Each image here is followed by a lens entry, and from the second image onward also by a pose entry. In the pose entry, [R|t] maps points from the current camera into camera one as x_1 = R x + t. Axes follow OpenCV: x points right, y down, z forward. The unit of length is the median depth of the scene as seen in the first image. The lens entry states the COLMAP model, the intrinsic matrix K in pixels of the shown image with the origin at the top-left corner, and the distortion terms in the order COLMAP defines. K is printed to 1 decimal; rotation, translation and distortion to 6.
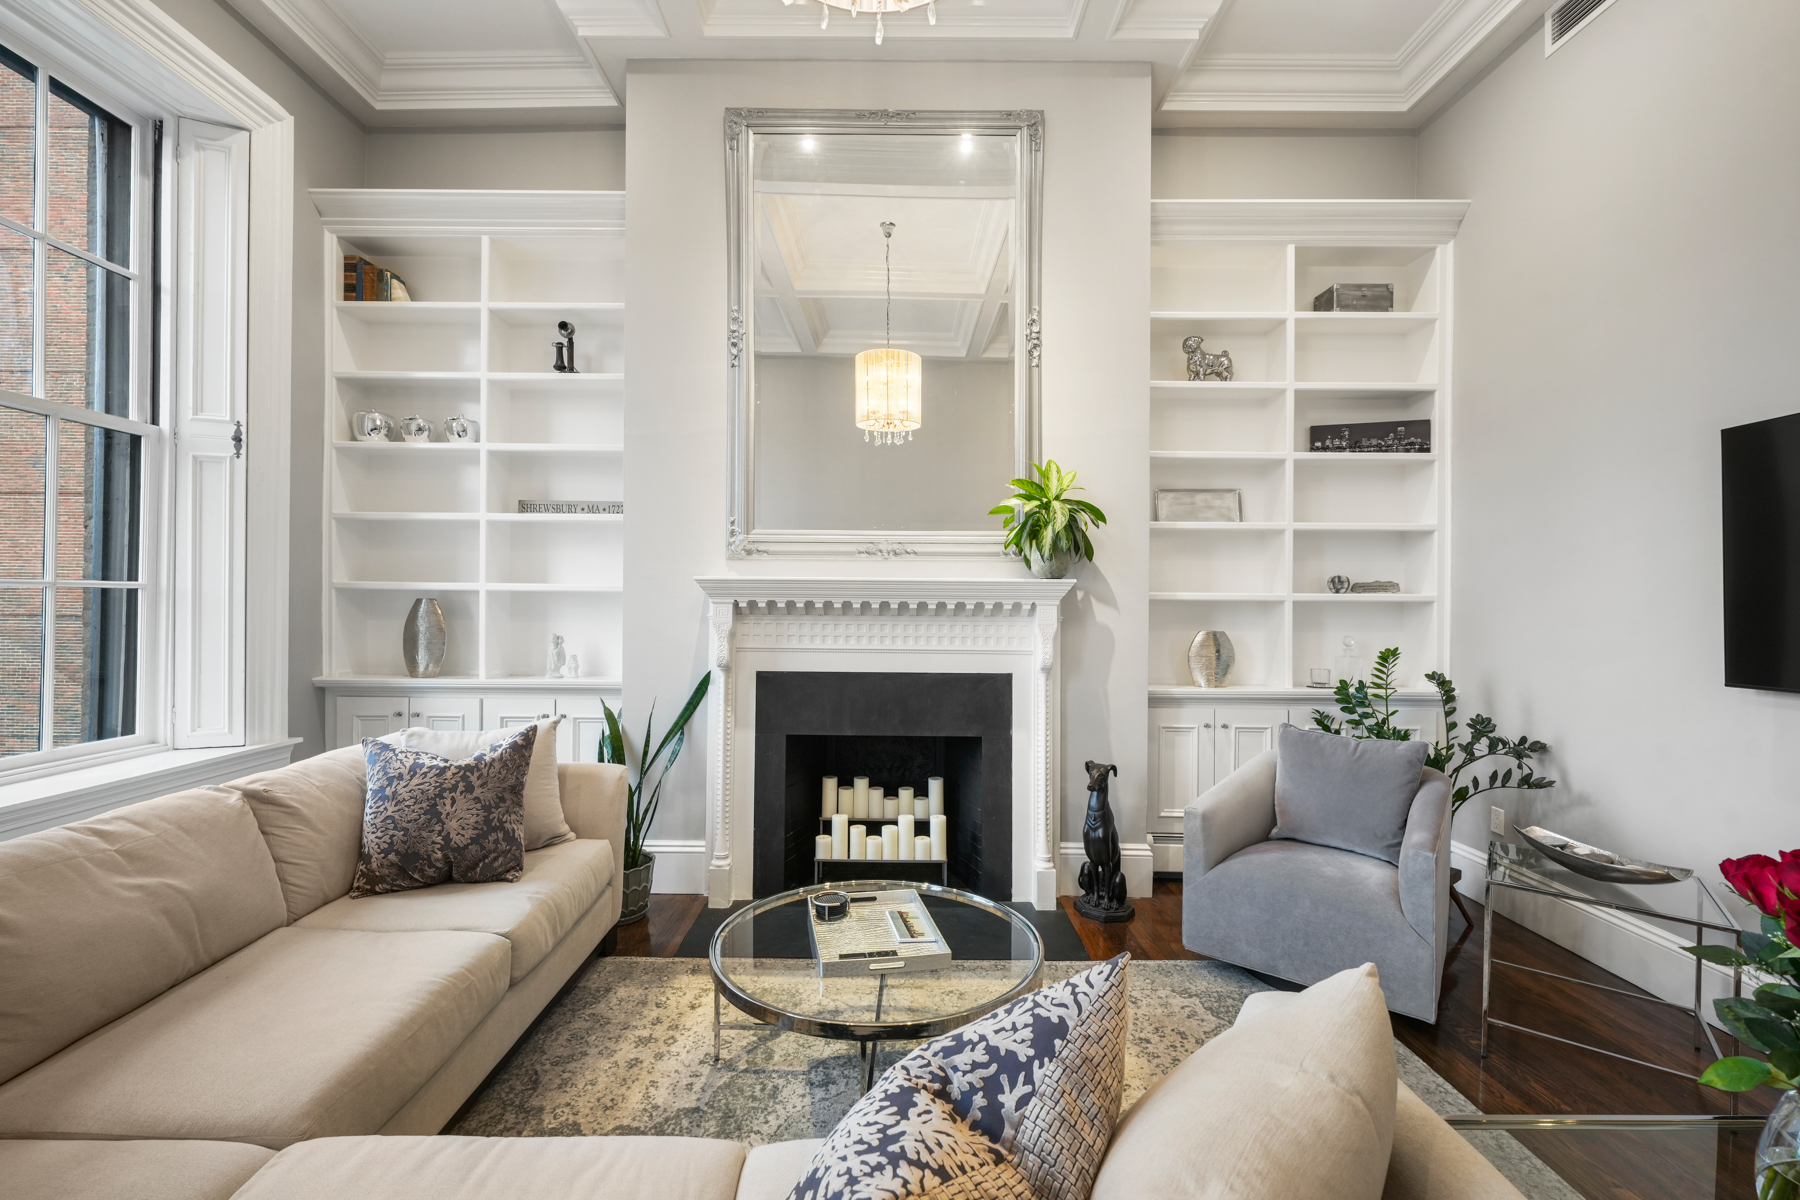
lens RADIAL K [[763.2, 0, 880.5], [0, 763.2, 601.2], [0, 0, 1]] dist [0.000855, 0.000770]
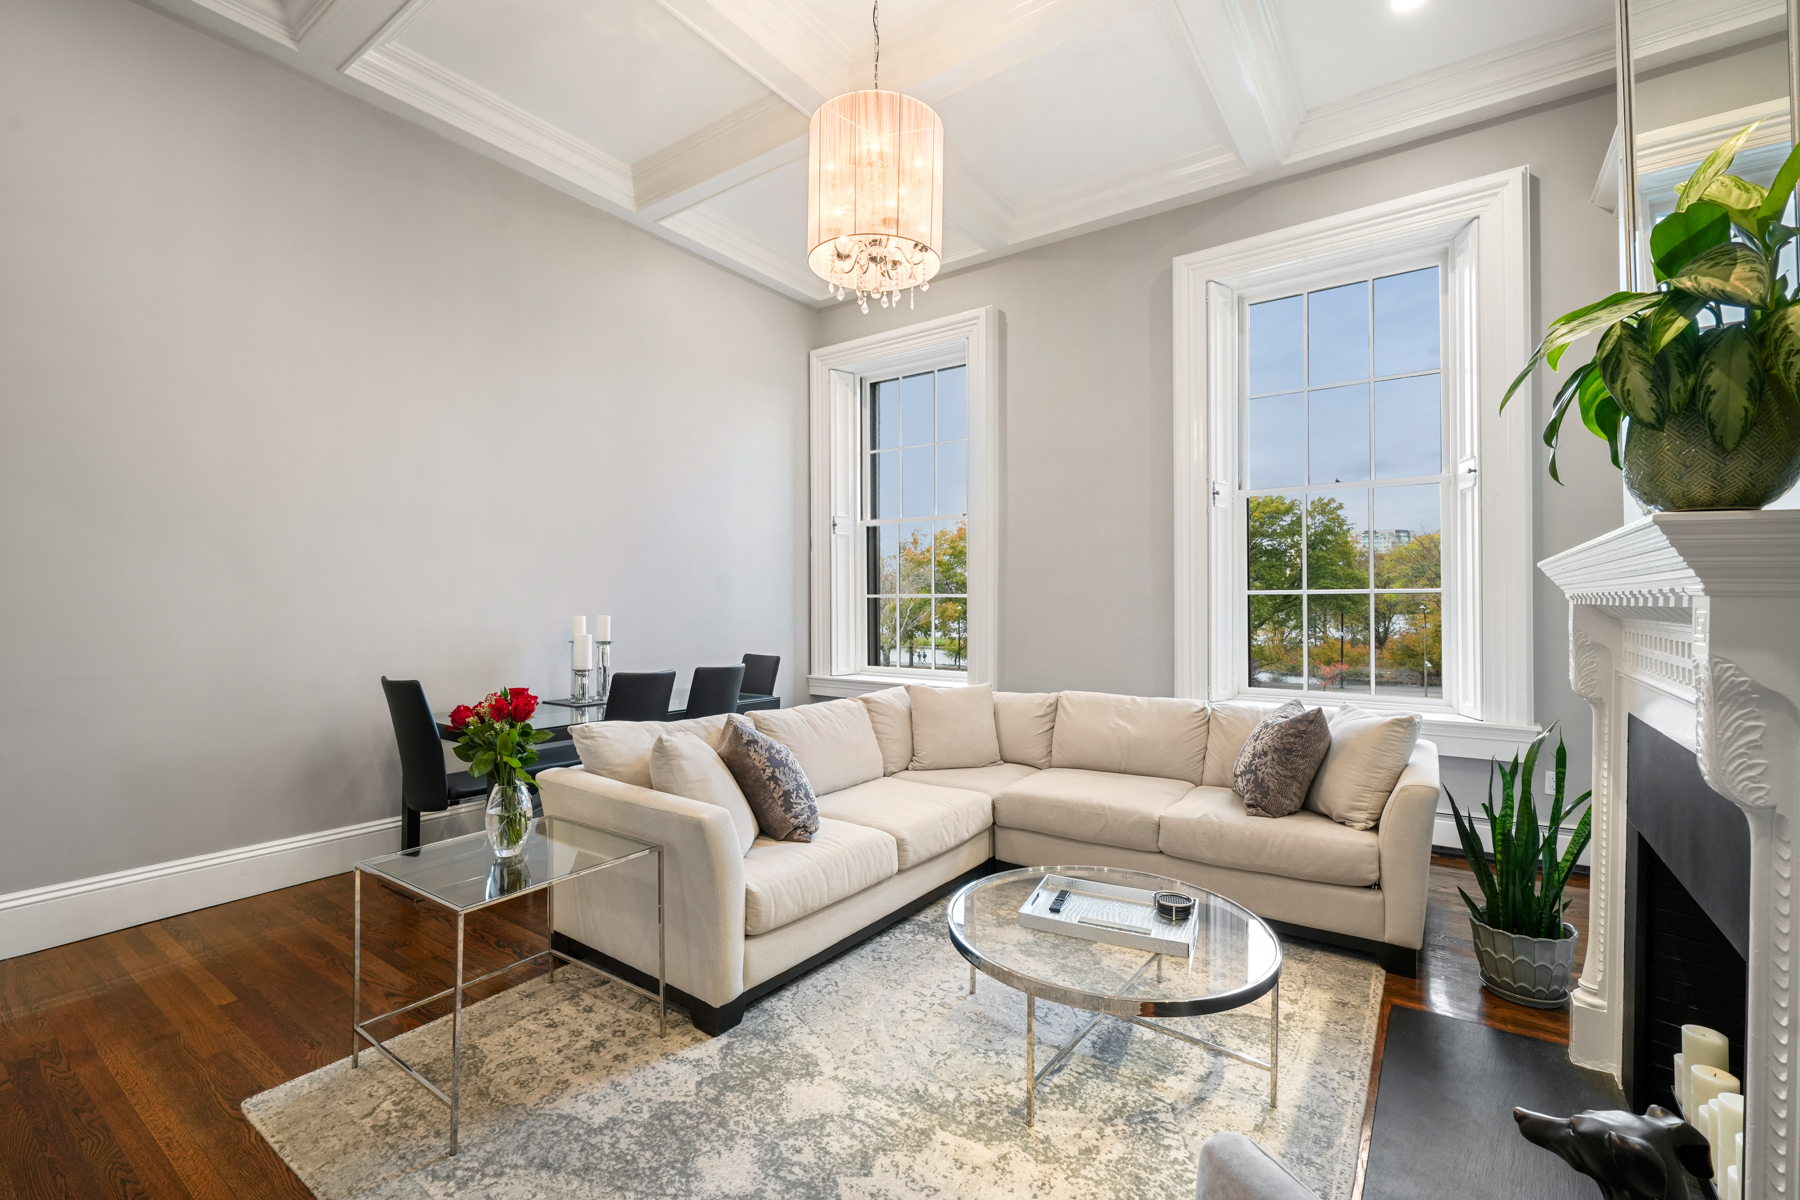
lens RADIAL K [[763.2, 0, 916.4], [0, 763.2, 605.0], [0, 0, 1]] dist [0.000855, 0.000770]
pose [[-0.541147, -0.003909, -0.840919, 0.630272], [-0.003426, 0.999991, -0.002444, 0.009634], [0.840921, 0.001558, -0.541156, 0.836313]]
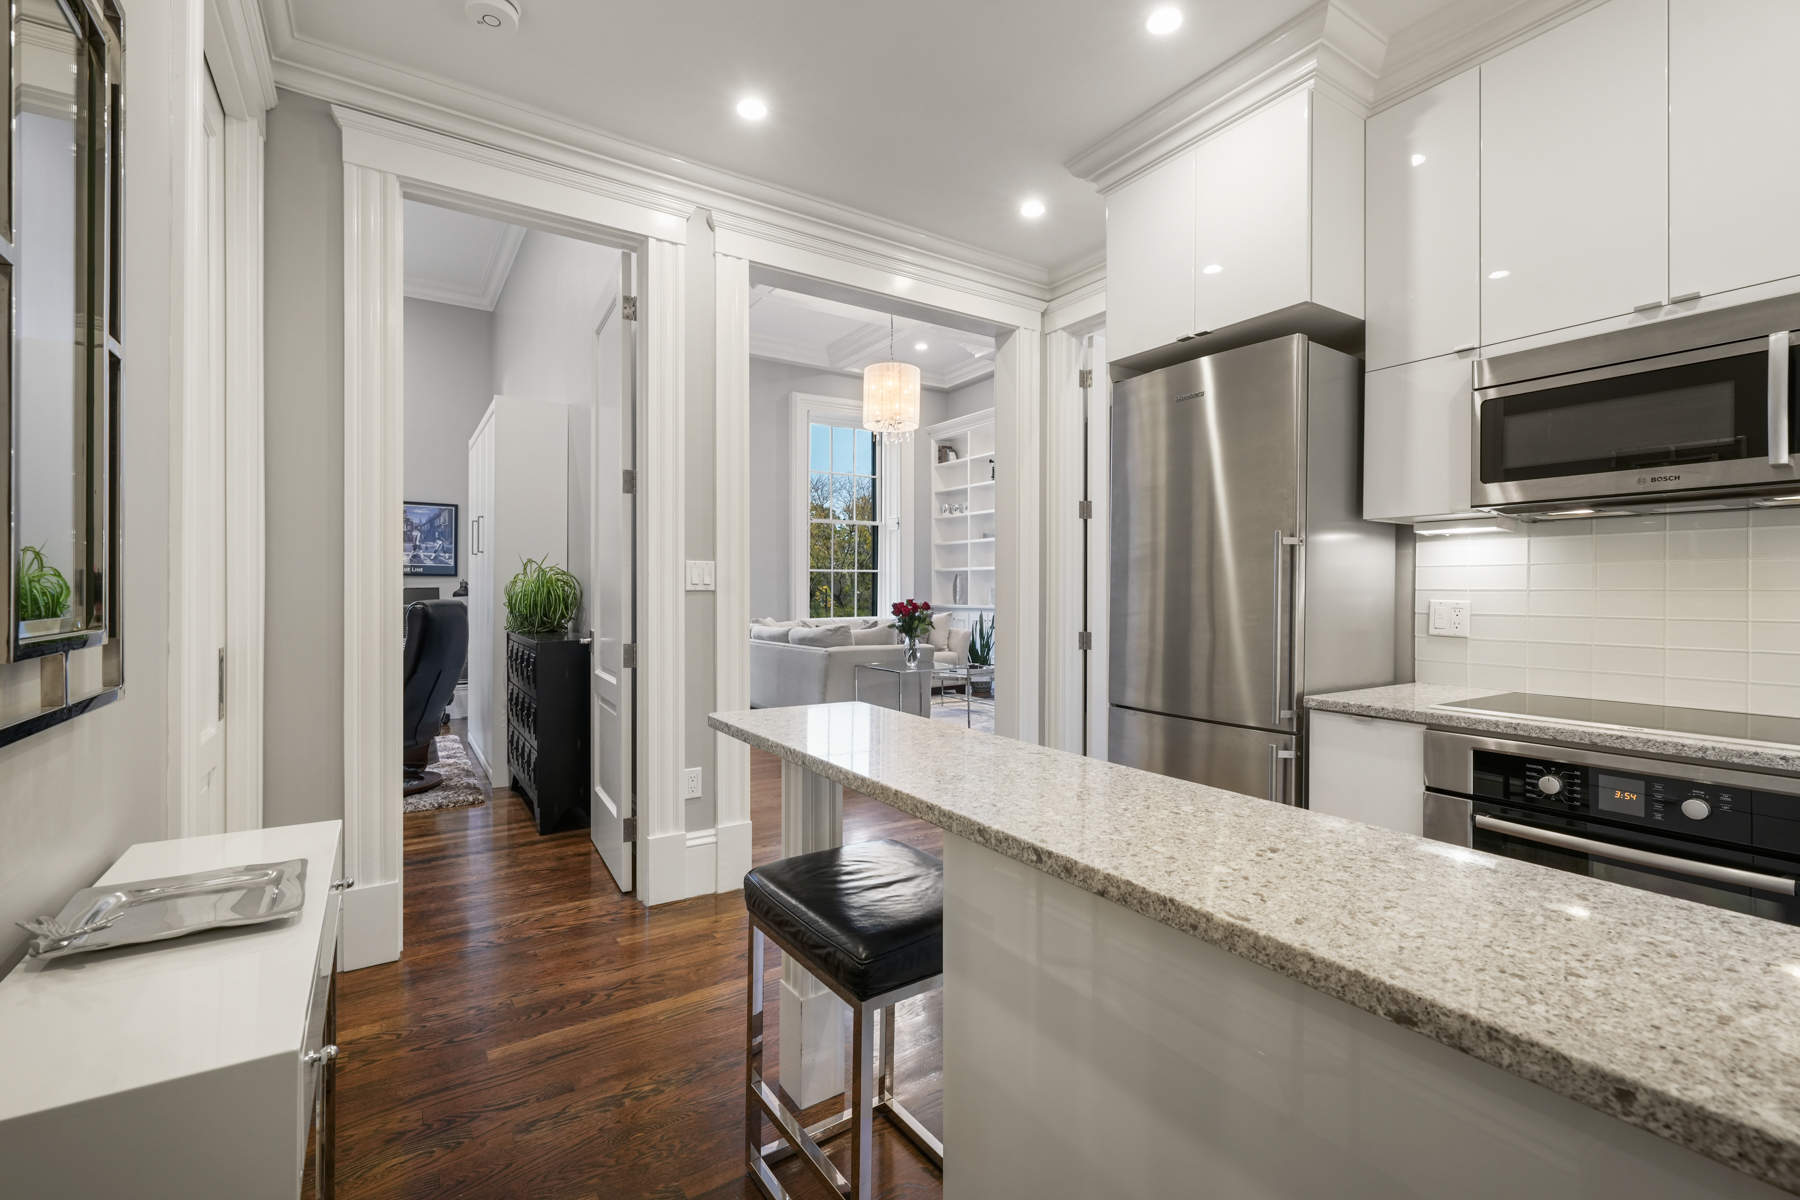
lens RADIAL K [[763.2, 0, 915.9], [0, 763.2, 571.3], [0, 0, 1]] dist [0.000855, 0.000770]
pose [[0.576018, -0.030649, -0.816862, 1.570370], [0.006998, 0.999445, -0.032564, 0.075399], [0.817407, 0.013041, 0.575913, -0.654915]]
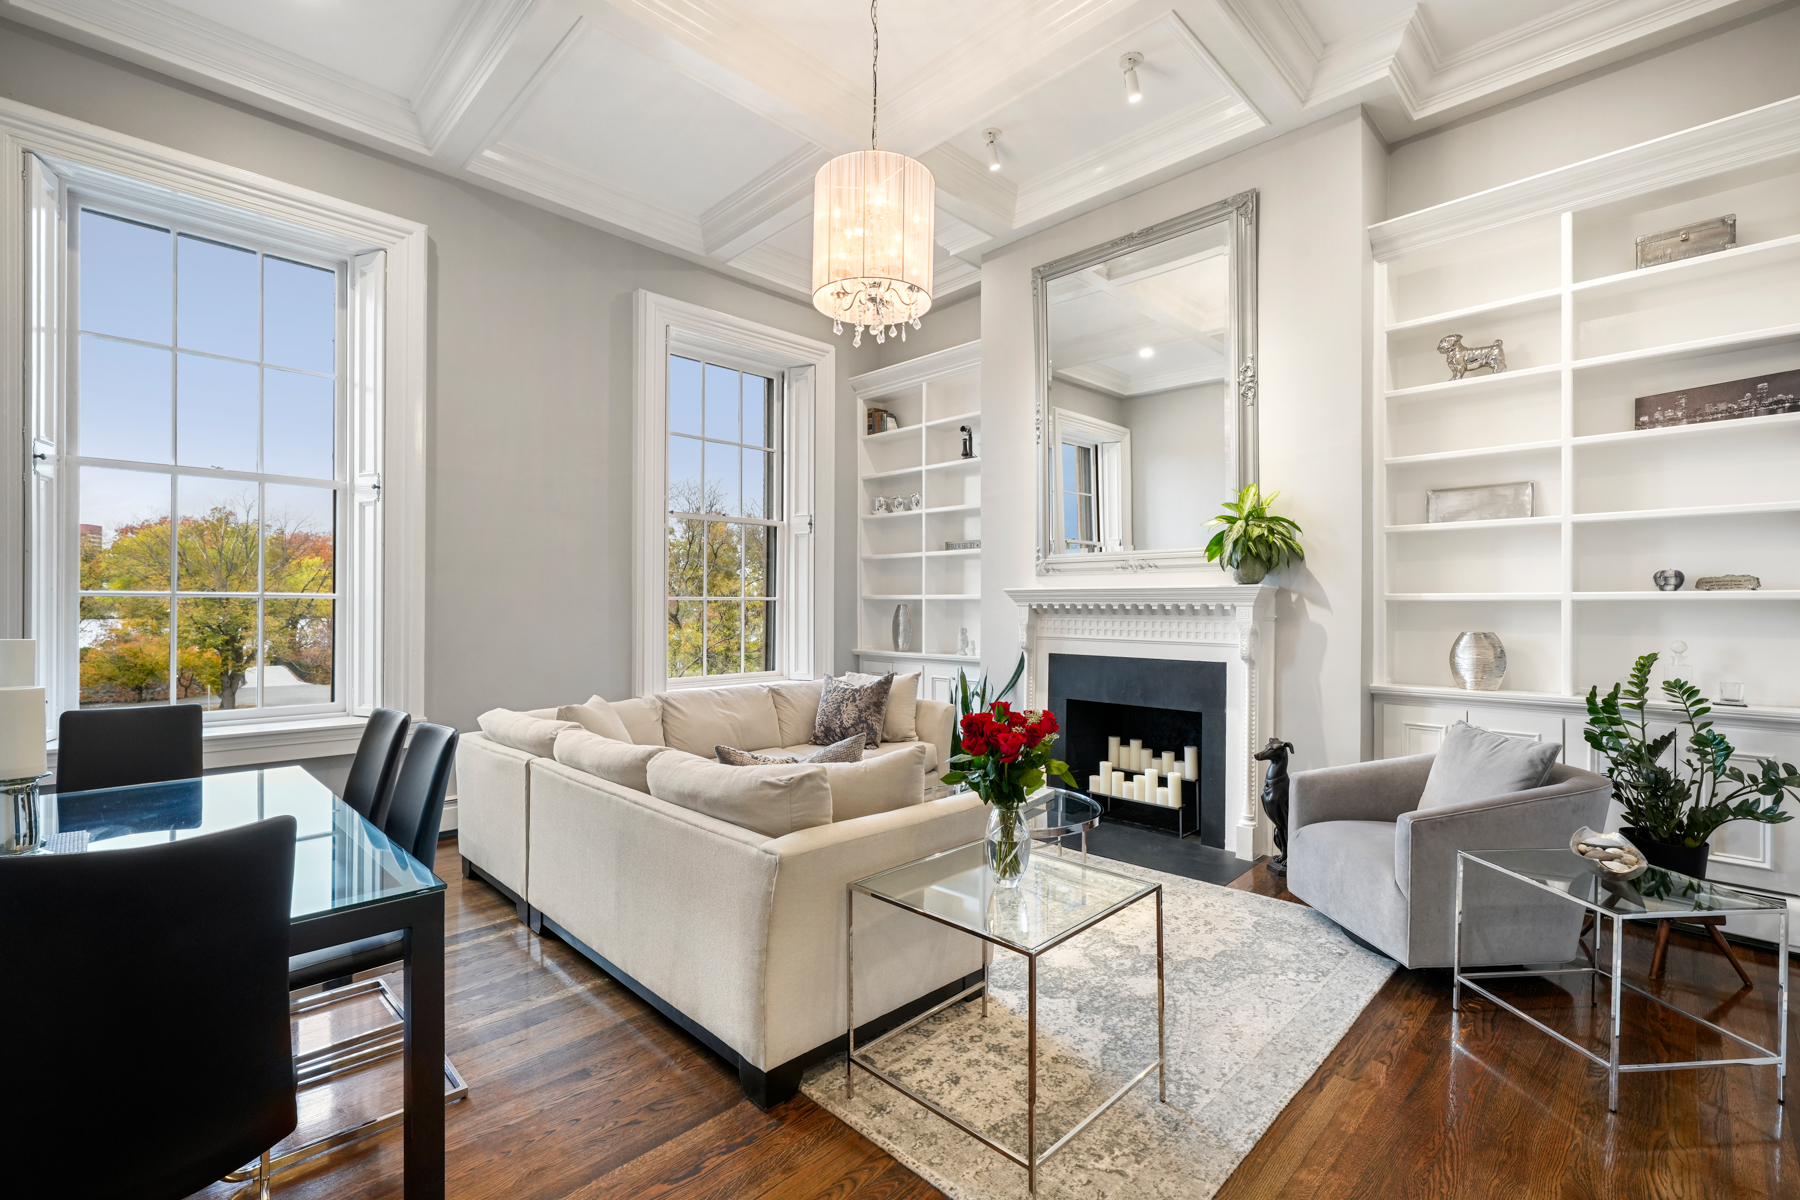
lens RADIAL K [[763.2, 0, 898.8], [0, 763.2, 604.4], [0, 0, 1]] dist [0.000855, 0.000770]
pose [[0.718515, -0.007562, -0.695470, 0.625598], [0.003346, 0.999967, -0.007417, 0.009001], [0.695503, 0.003002, 0.718517, -0.229236]]
